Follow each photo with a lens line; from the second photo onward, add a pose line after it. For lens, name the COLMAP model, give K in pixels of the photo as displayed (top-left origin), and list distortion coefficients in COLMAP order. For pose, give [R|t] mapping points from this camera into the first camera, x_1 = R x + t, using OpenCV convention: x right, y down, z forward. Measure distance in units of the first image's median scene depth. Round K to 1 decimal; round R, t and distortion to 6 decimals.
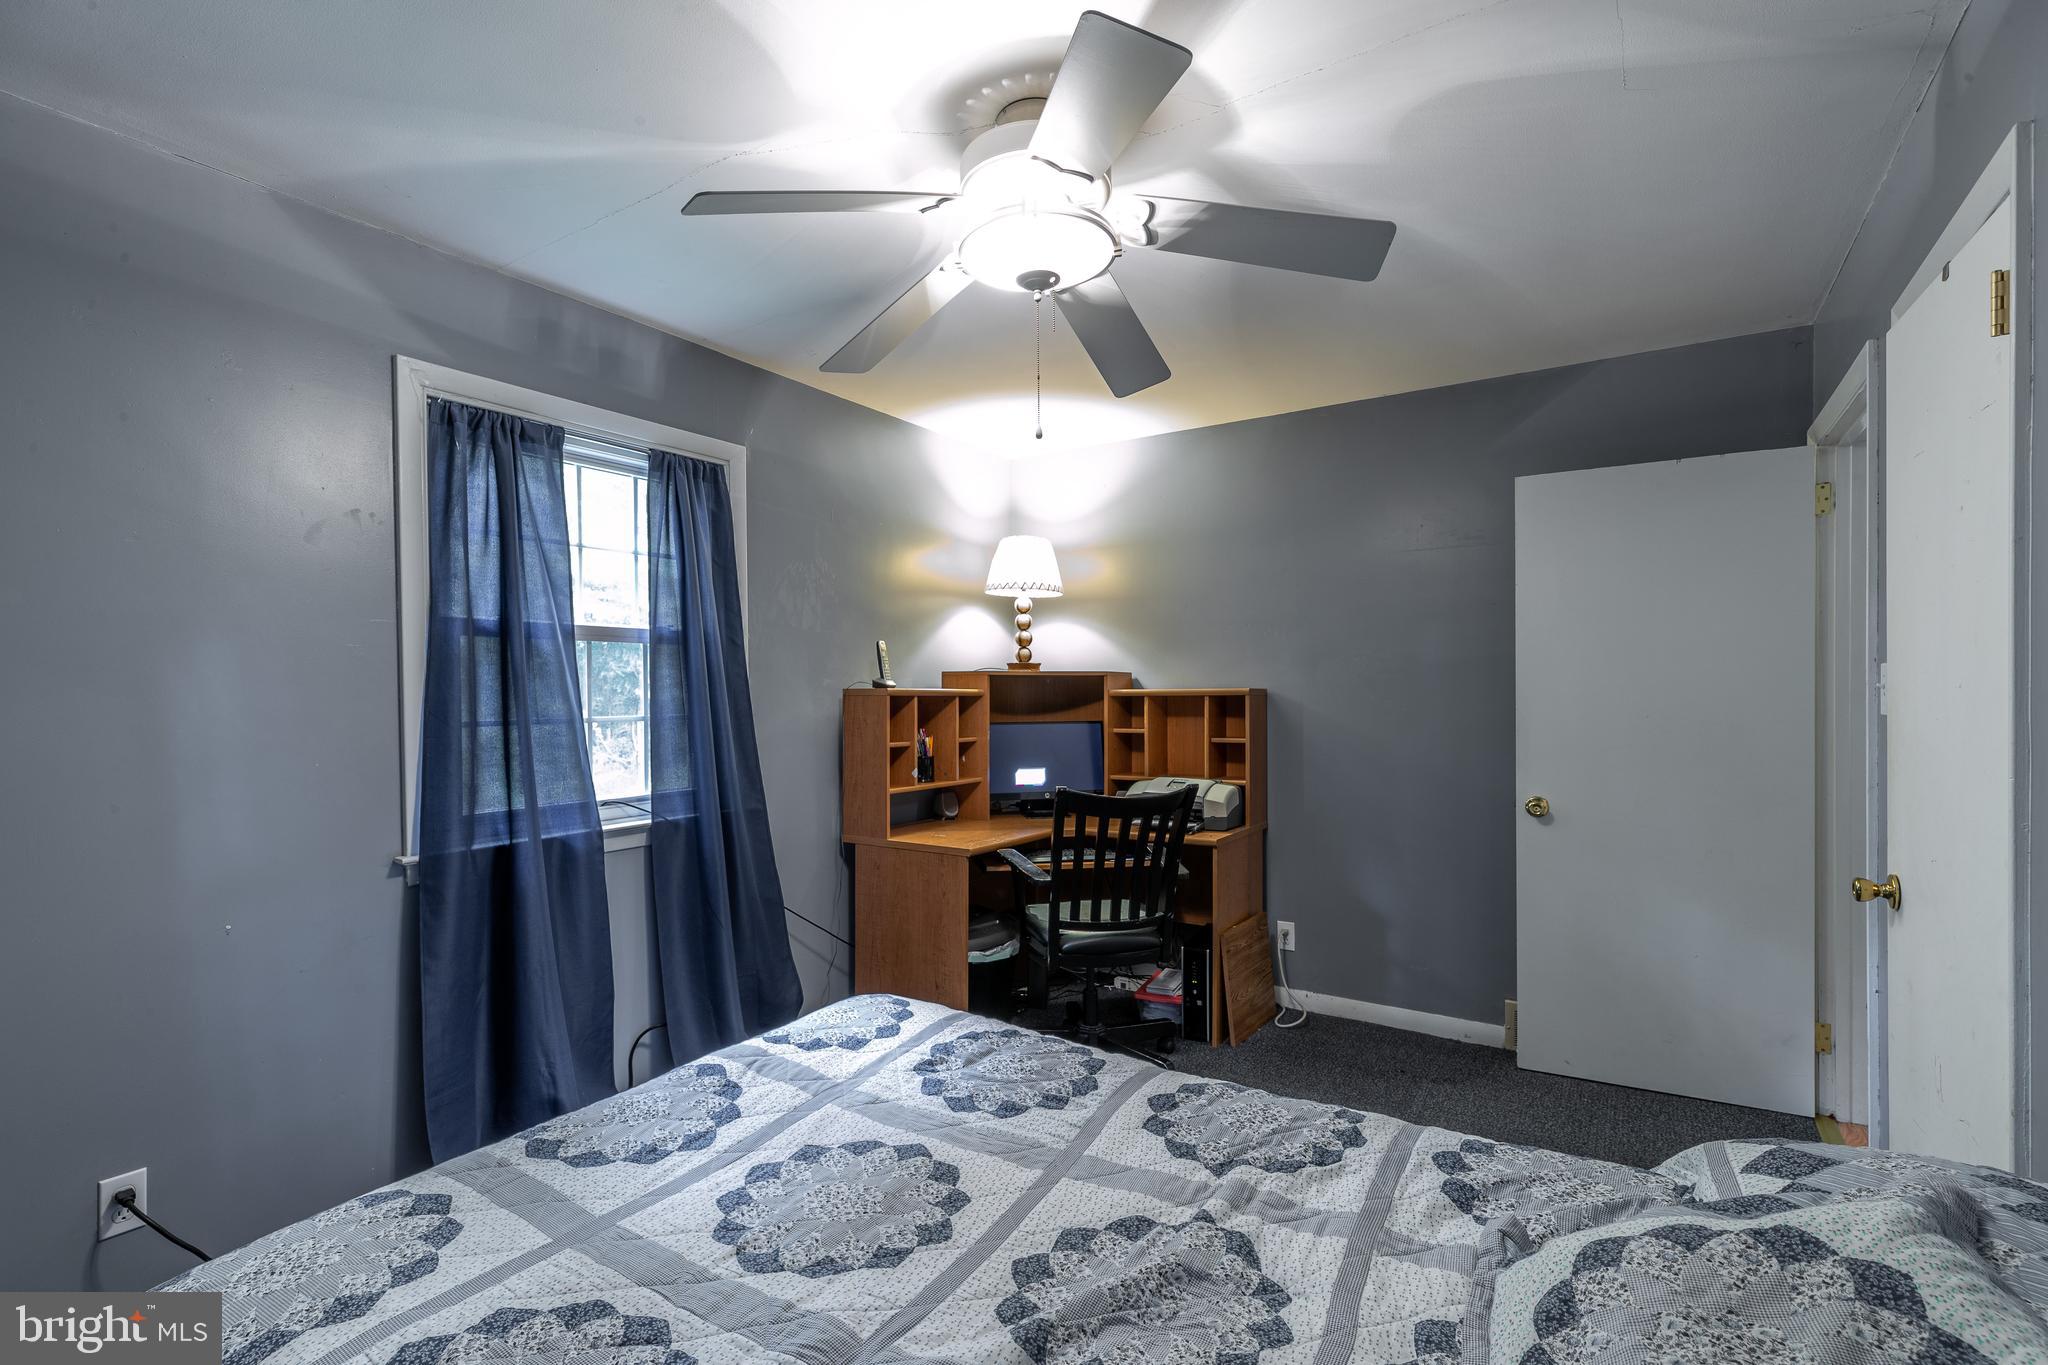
lens RADIAL K [[932.8, 0, 1013.1], [0, 932.8, 690.3], [0, 0, 1]] dist [-0.000749, -0.000305]
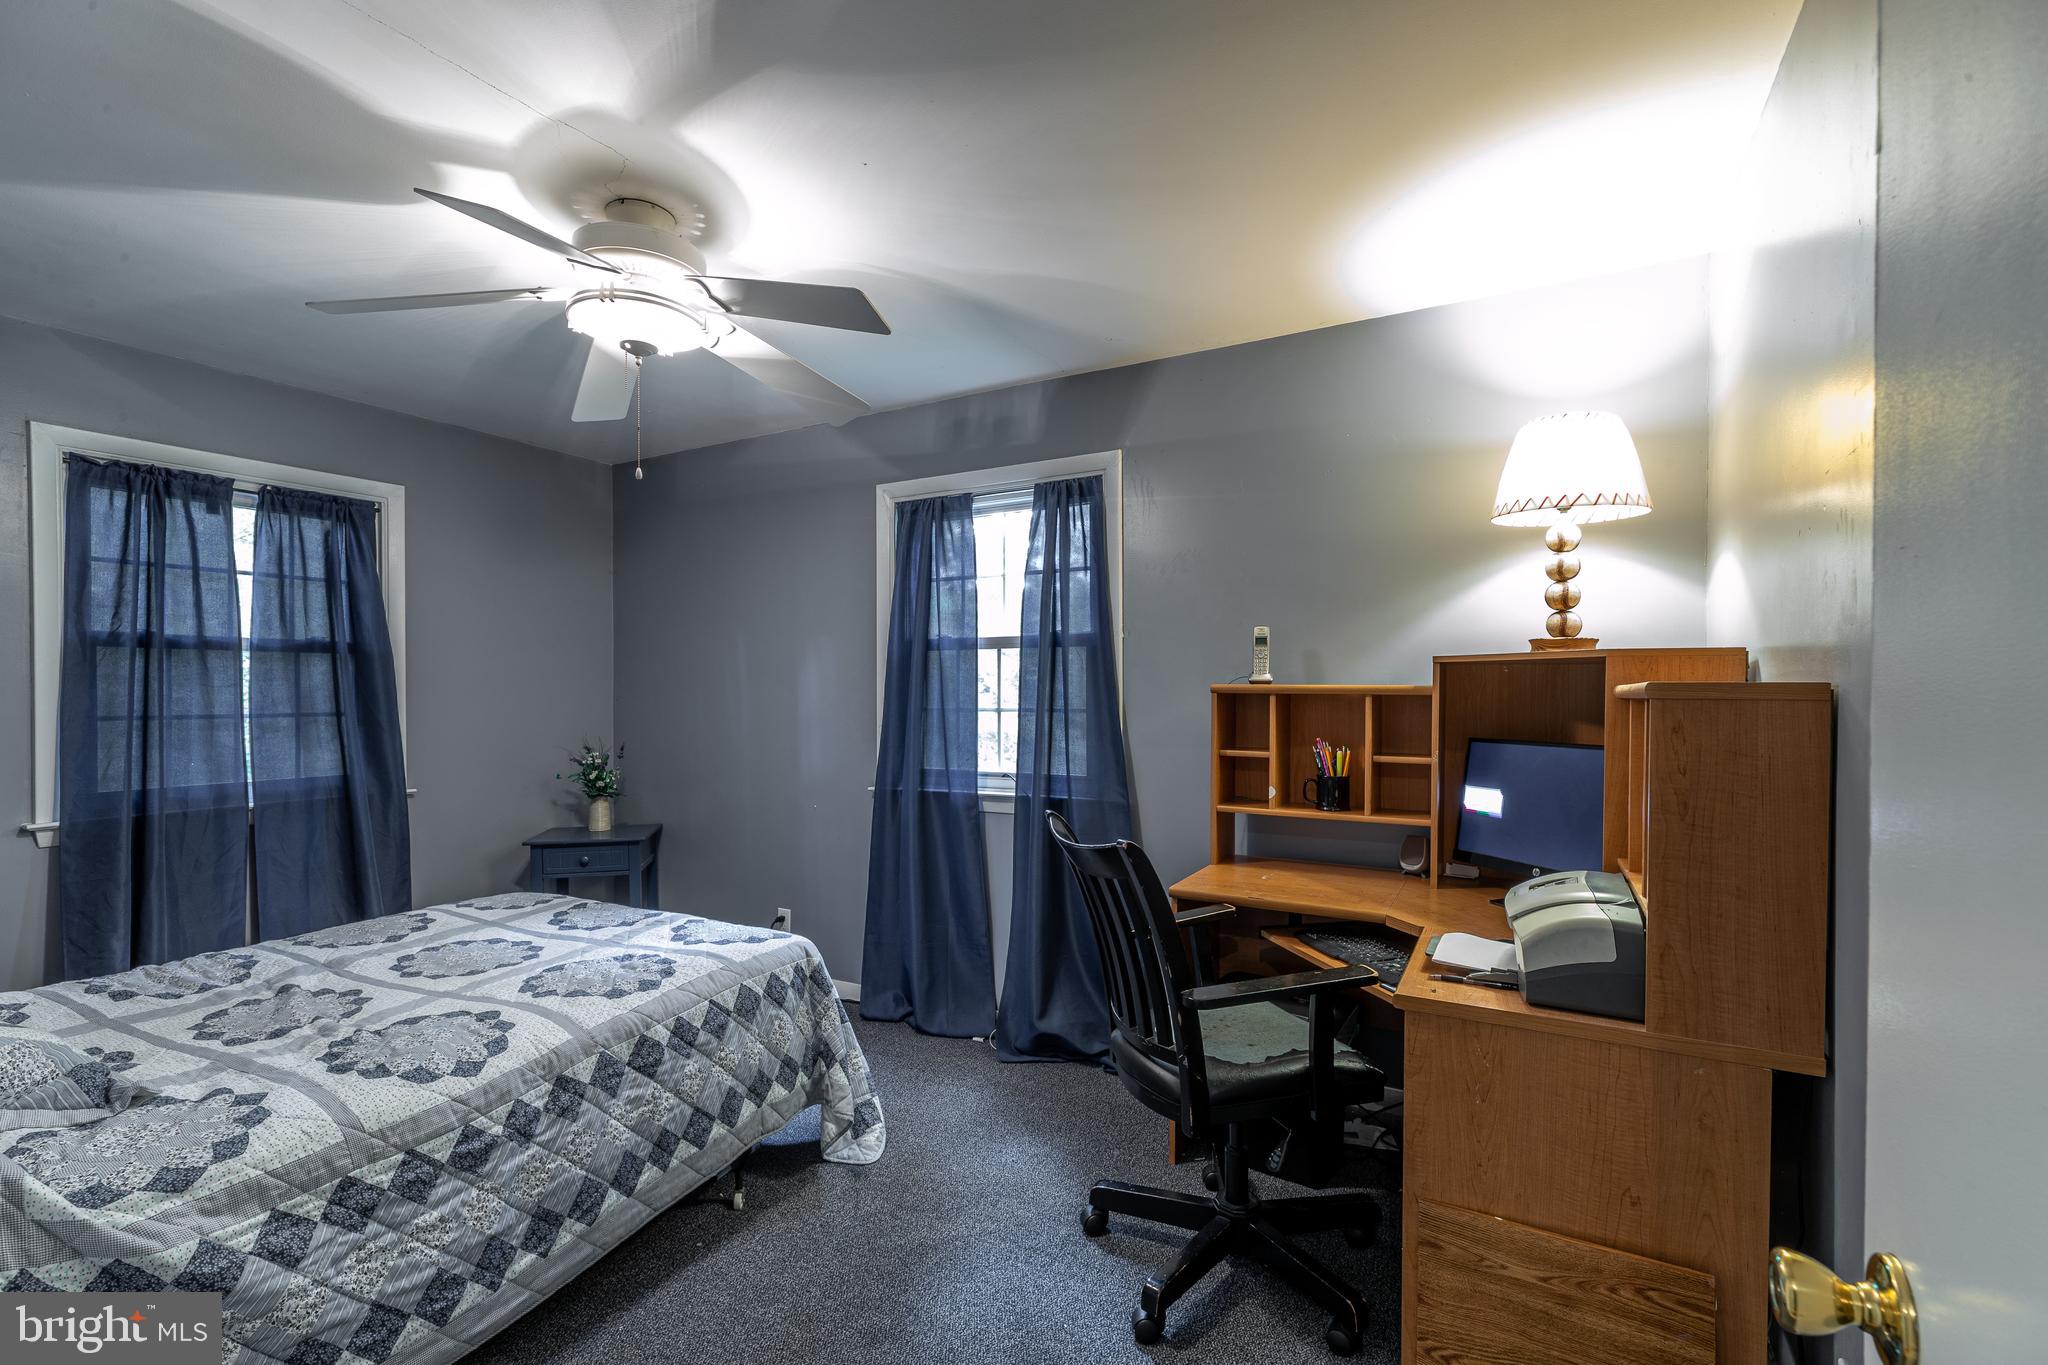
lens RADIAL K [[932.8, 0, 1010.6], [0, 932.8, 691.0], [0, 0, 1]] dist [-0.000749, -0.000305]
pose [[0.065218, 0.007006, -0.997846, 0.867275], [0.003255, 0.999969, 0.007234, -0.003246], [0.997866, -0.003720, 0.065193, 0.962581]]
